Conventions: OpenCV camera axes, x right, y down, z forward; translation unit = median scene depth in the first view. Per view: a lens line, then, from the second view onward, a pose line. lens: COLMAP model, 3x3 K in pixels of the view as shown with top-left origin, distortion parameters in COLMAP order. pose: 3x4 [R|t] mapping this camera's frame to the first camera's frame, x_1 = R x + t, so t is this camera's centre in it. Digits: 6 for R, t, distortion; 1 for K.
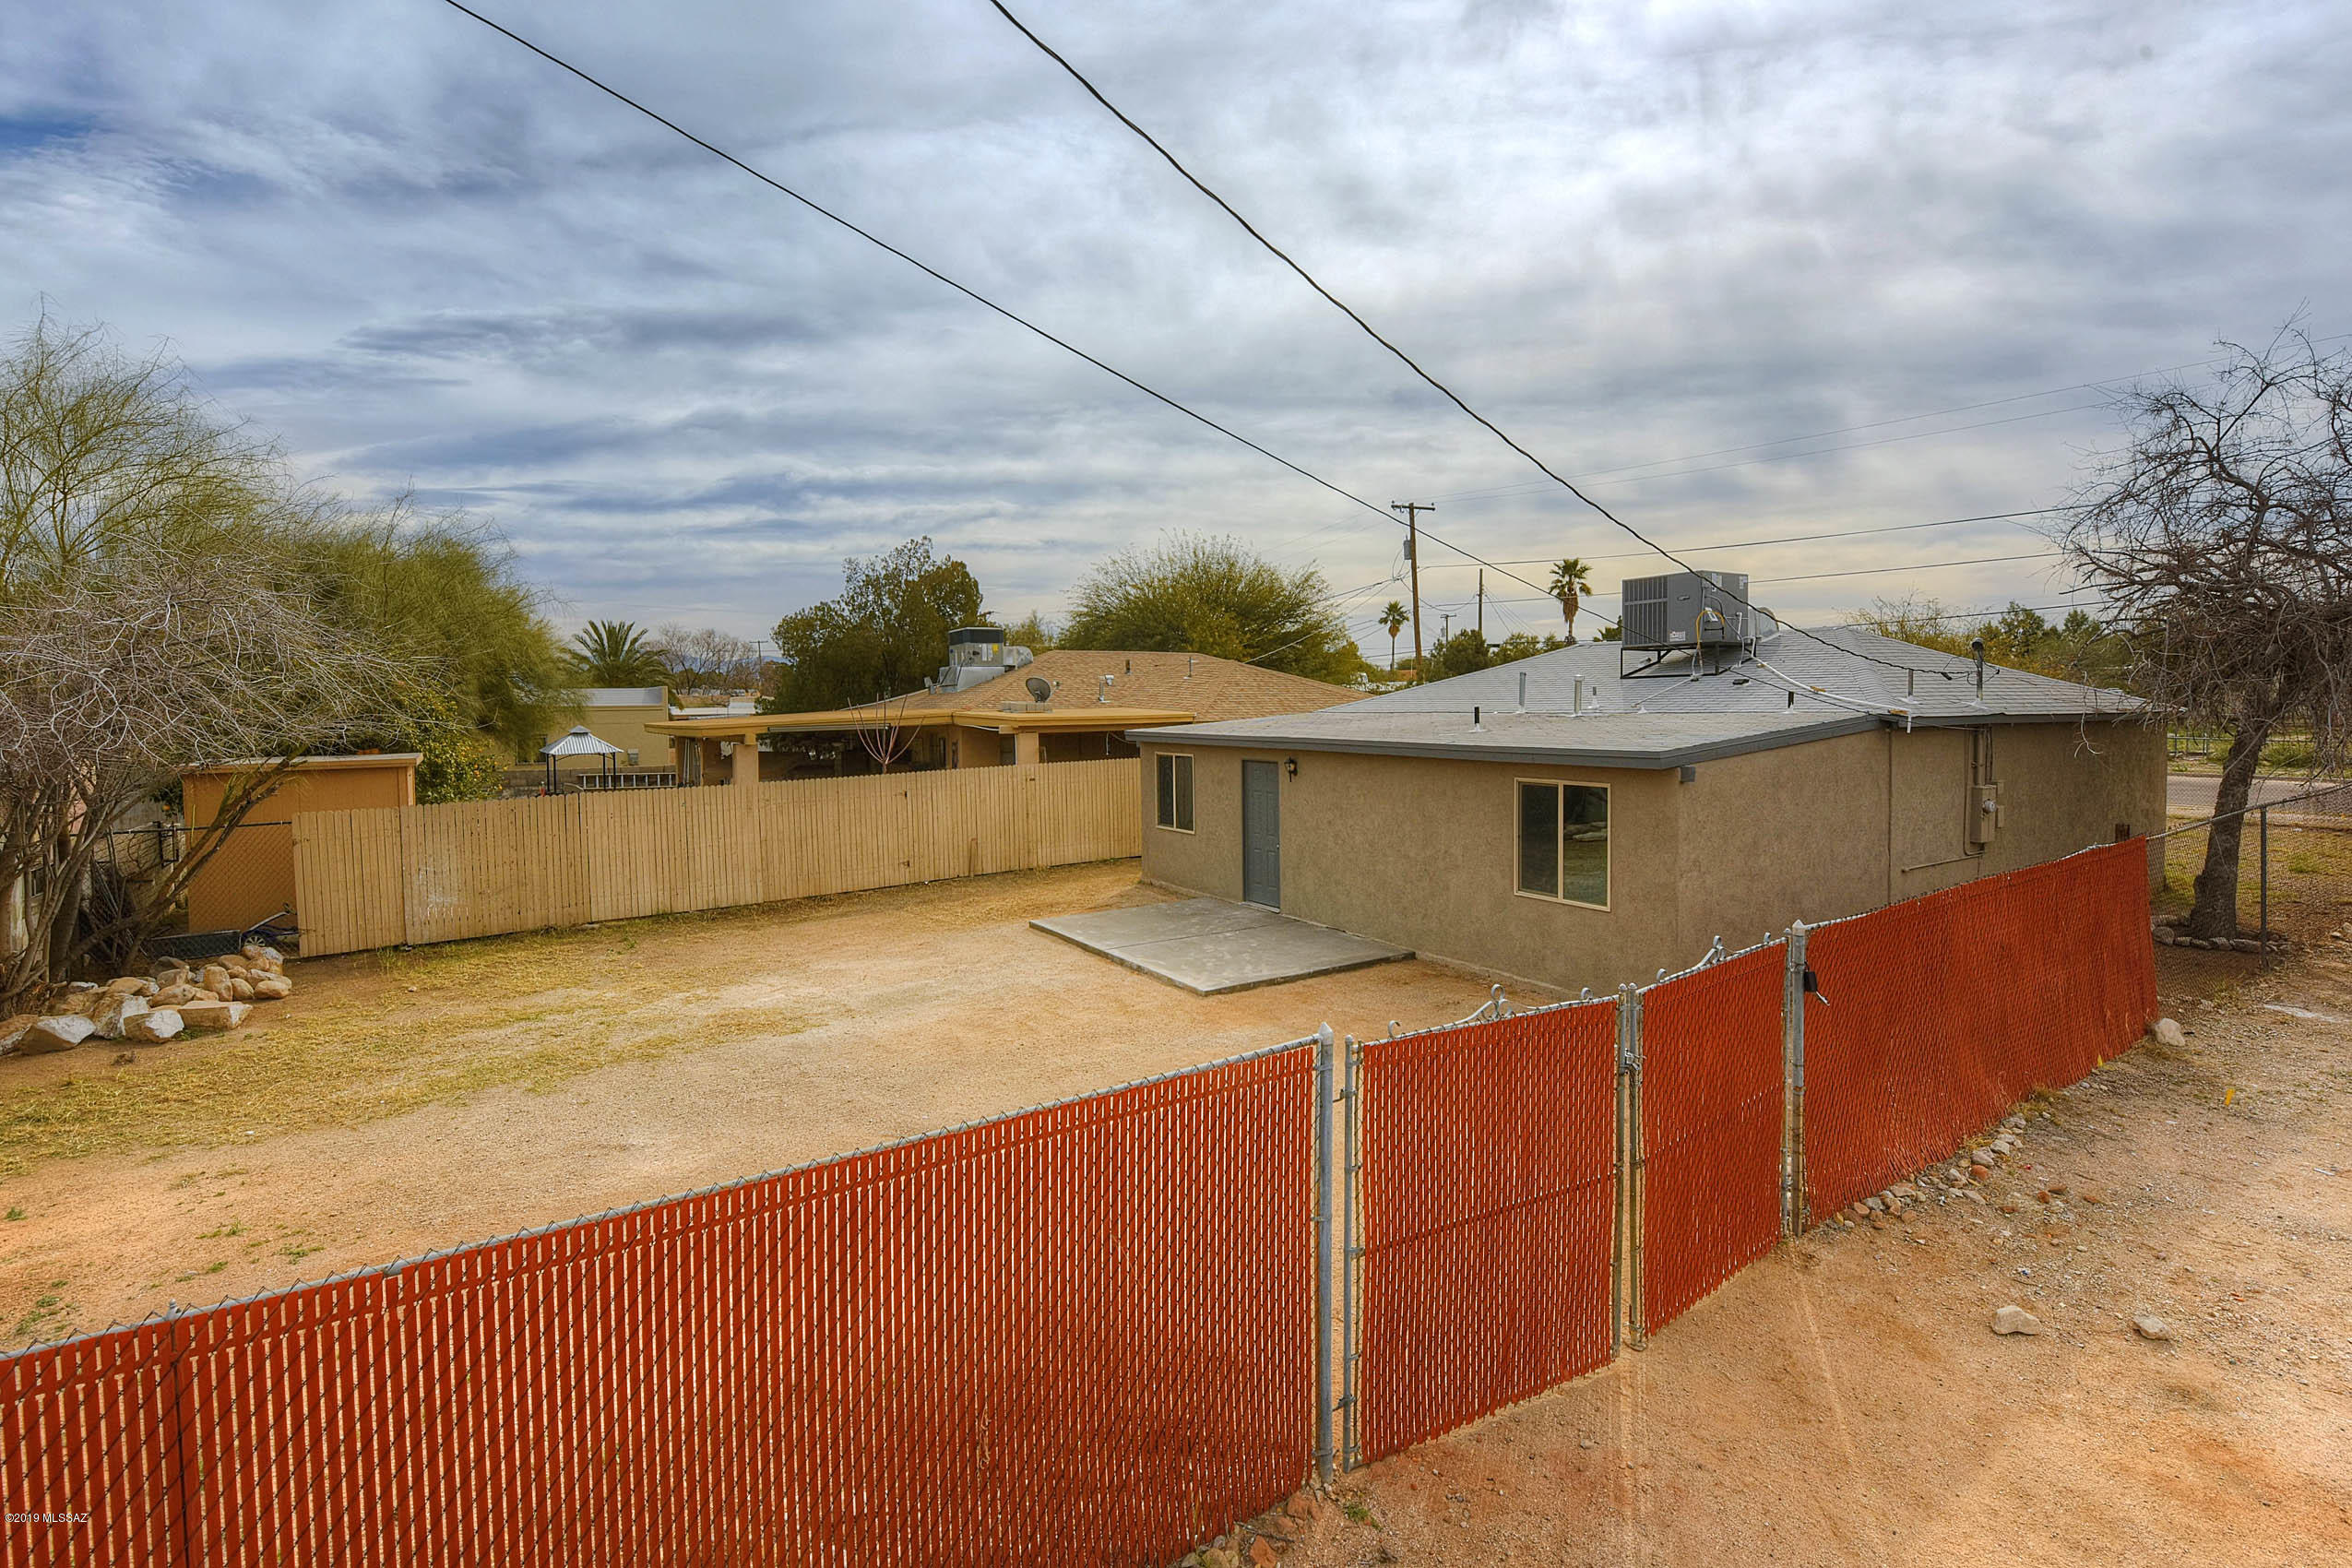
lens RADIAL K [[1024.8, 0, 1166.6], [0, 1024.8, 743.7], [0, 0, 1]] dist [-0.016231, -0.001169]
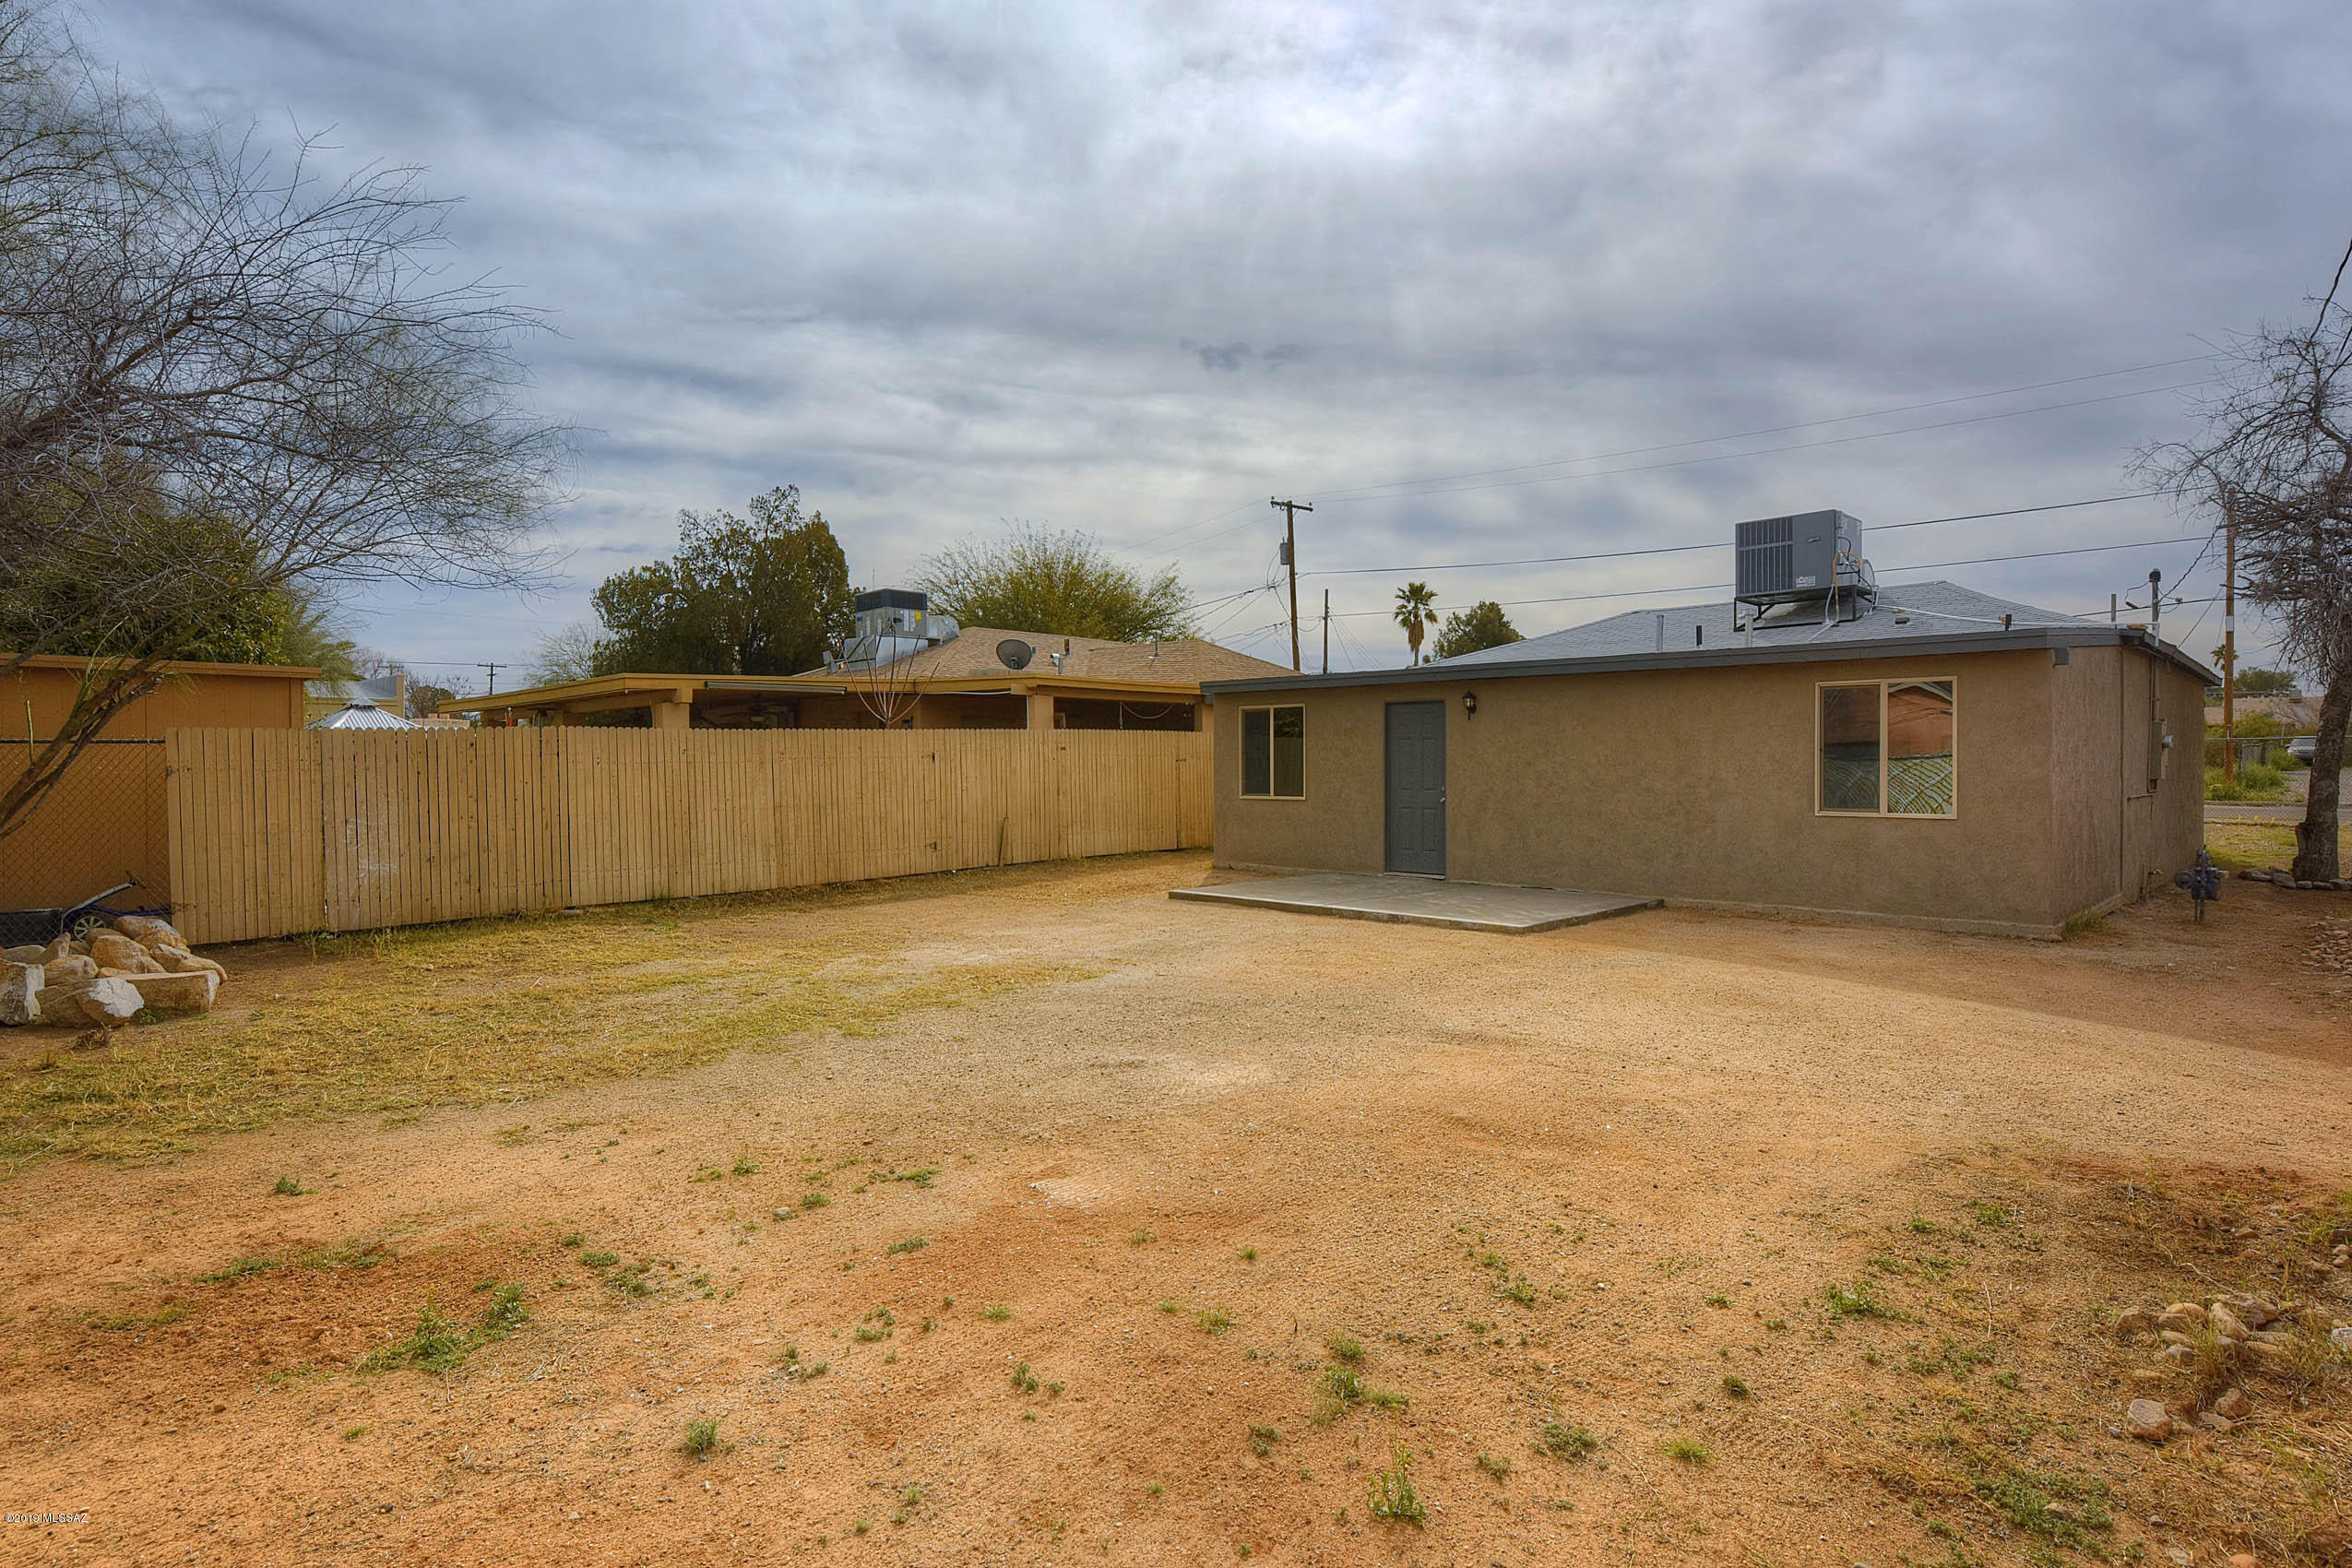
lens RADIAL K [[1187.9, 0, 1176.0], [0, 1187.9, 784.0], [0, 0, 1]] dist [0.001291, -0.016142]
pose [[0.977136, -0.002221, 0.212602, -0.320719], [0.005324, 0.999887, -0.014026, 0.101107], [-0.212547, 0.014837, 0.977038, 0.087741]]
